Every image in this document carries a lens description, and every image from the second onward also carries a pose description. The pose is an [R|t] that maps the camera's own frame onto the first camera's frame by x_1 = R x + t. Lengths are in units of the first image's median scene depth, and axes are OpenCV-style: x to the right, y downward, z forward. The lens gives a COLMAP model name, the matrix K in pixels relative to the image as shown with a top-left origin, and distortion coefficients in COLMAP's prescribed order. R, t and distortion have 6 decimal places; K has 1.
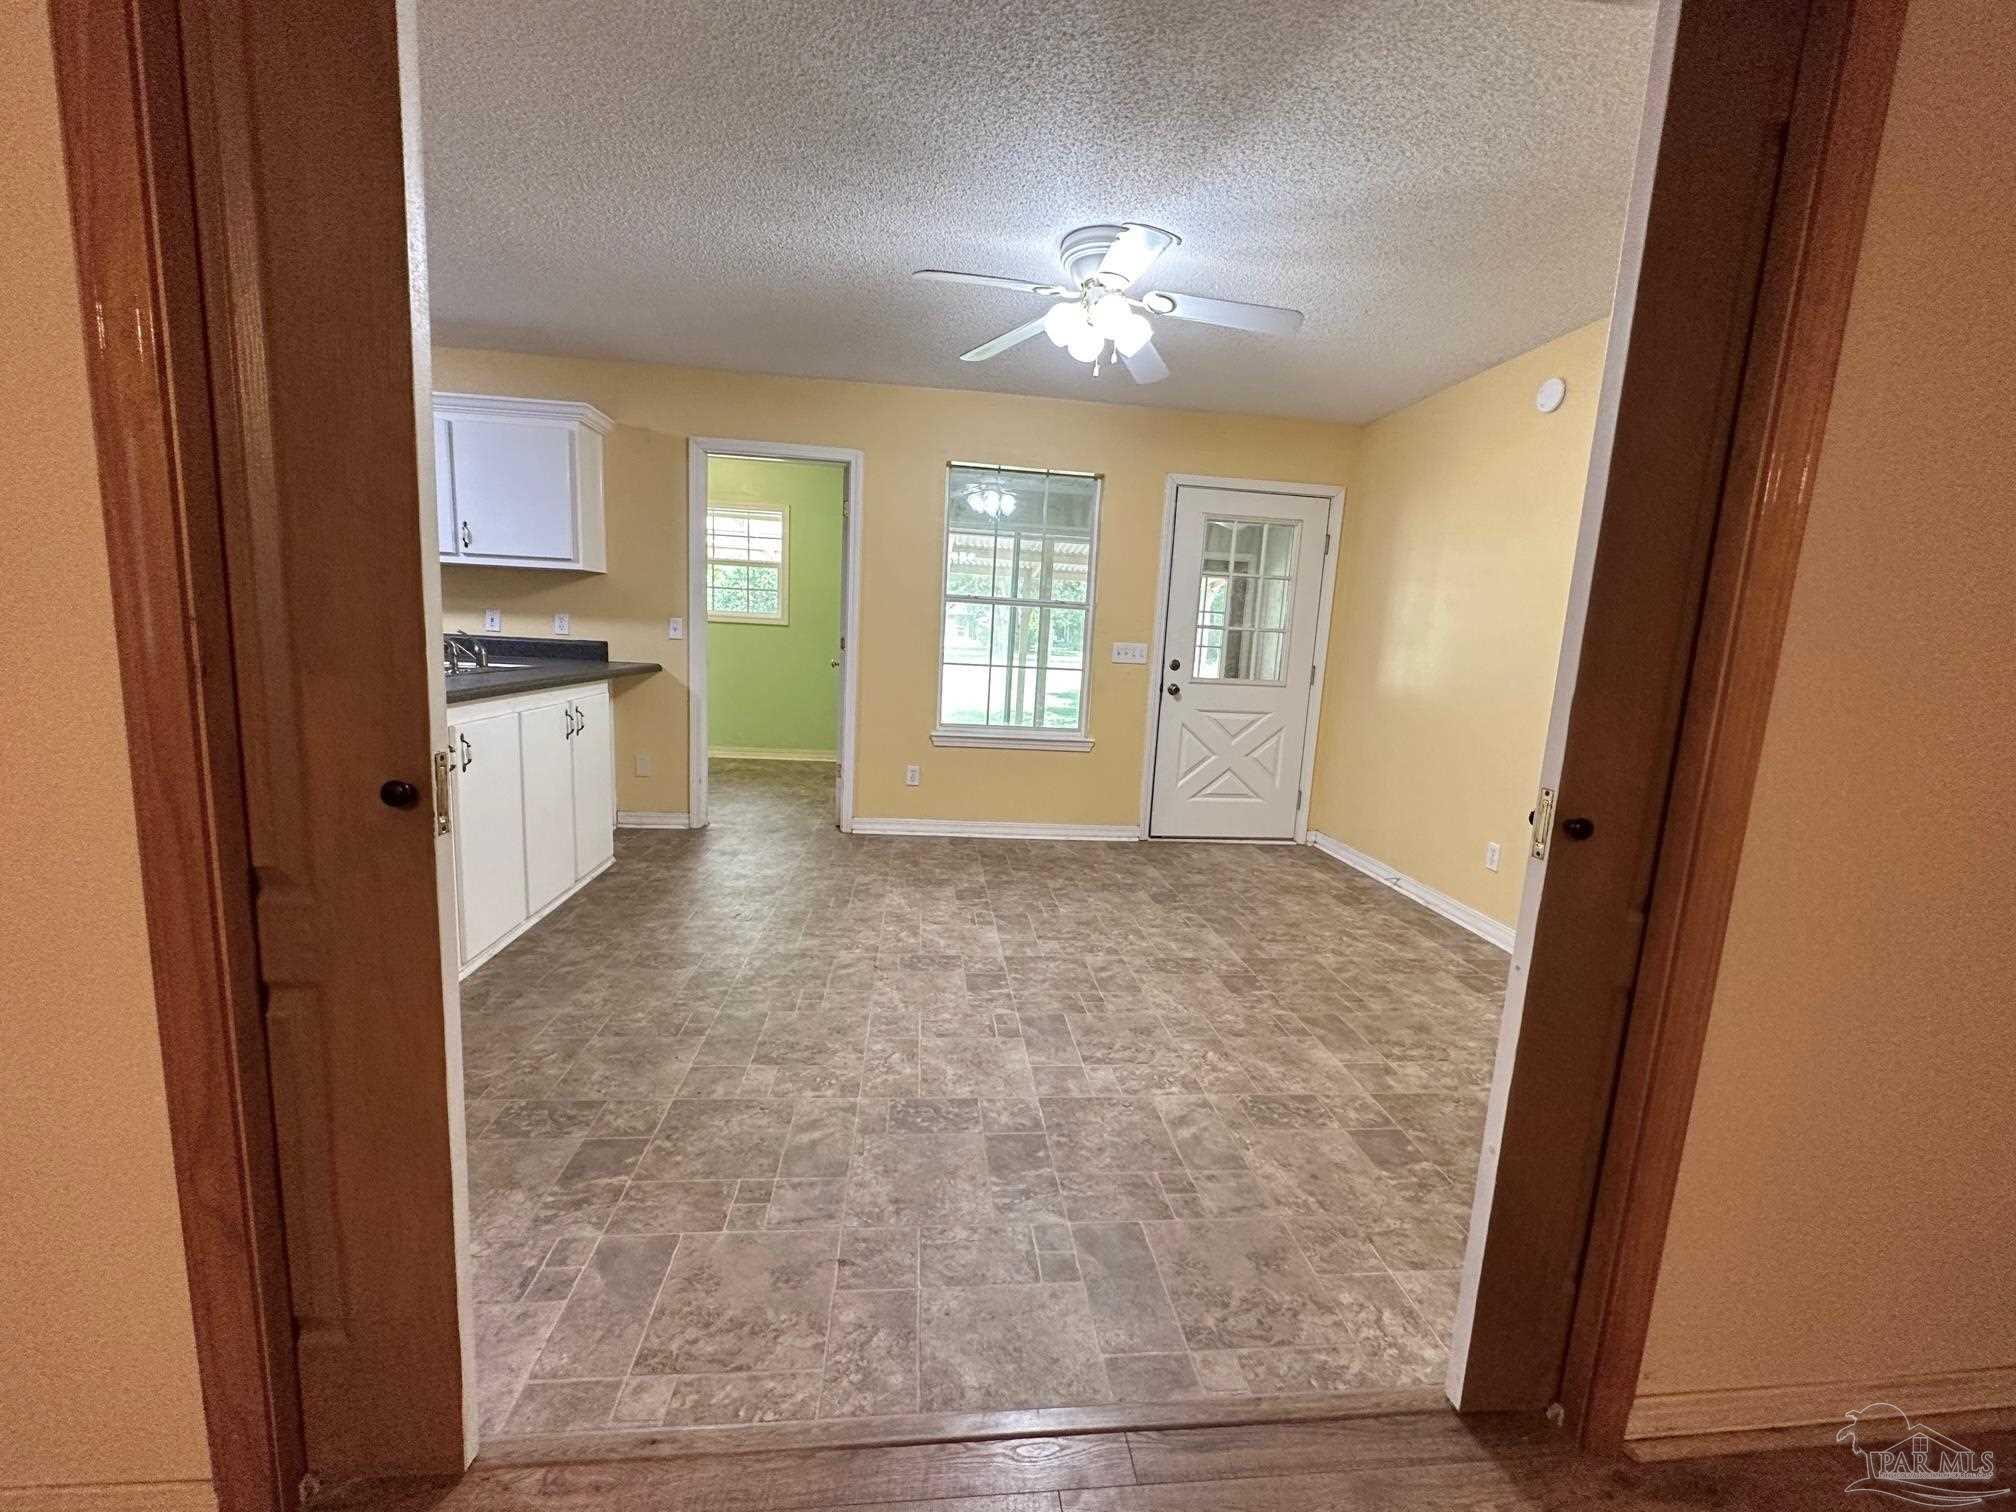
lens RADIAL K [[815.3, 0, 1008.7], [0, 815.3, 752.4], [0, 0, 1]] dist [-0.003530, 0.000268]
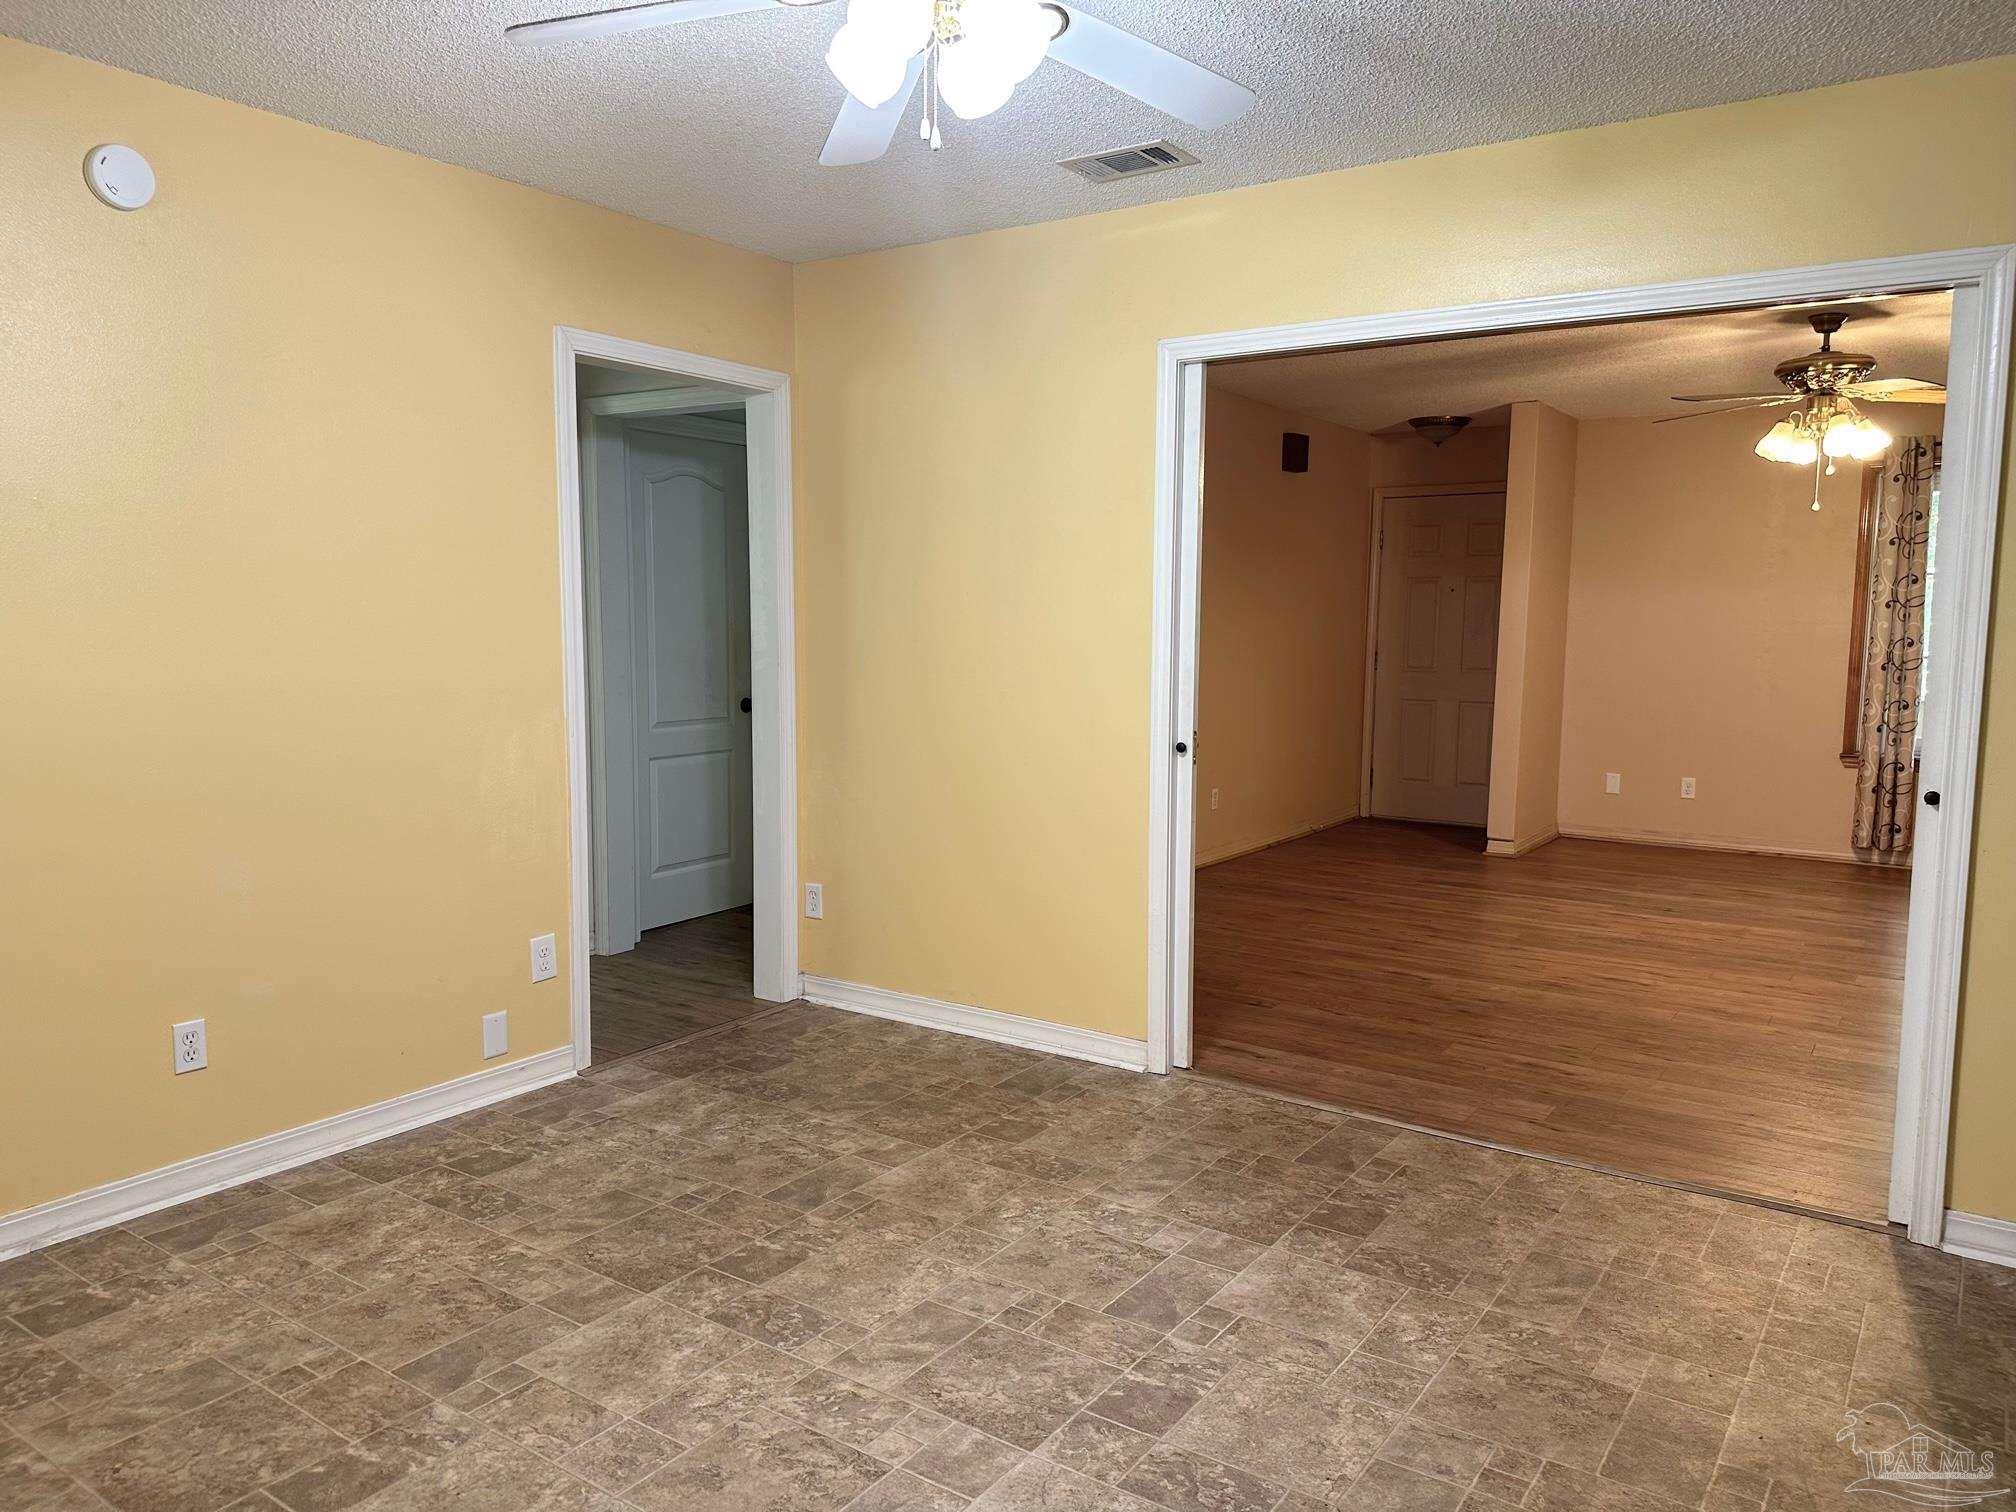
lens RADIAL K [[1415.4, 0, 1004.7], [0, 1415.4, 756.4], [0, 0, 1]] dist [-0.031093, -0.011013]
pose [[-0.754622, -0.122000, 0.644718, -0.489711], [0.058005, 0.966313, 0.250748, -0.334480], [-0.653591, 0.226617, -0.722125, 1.665833]]
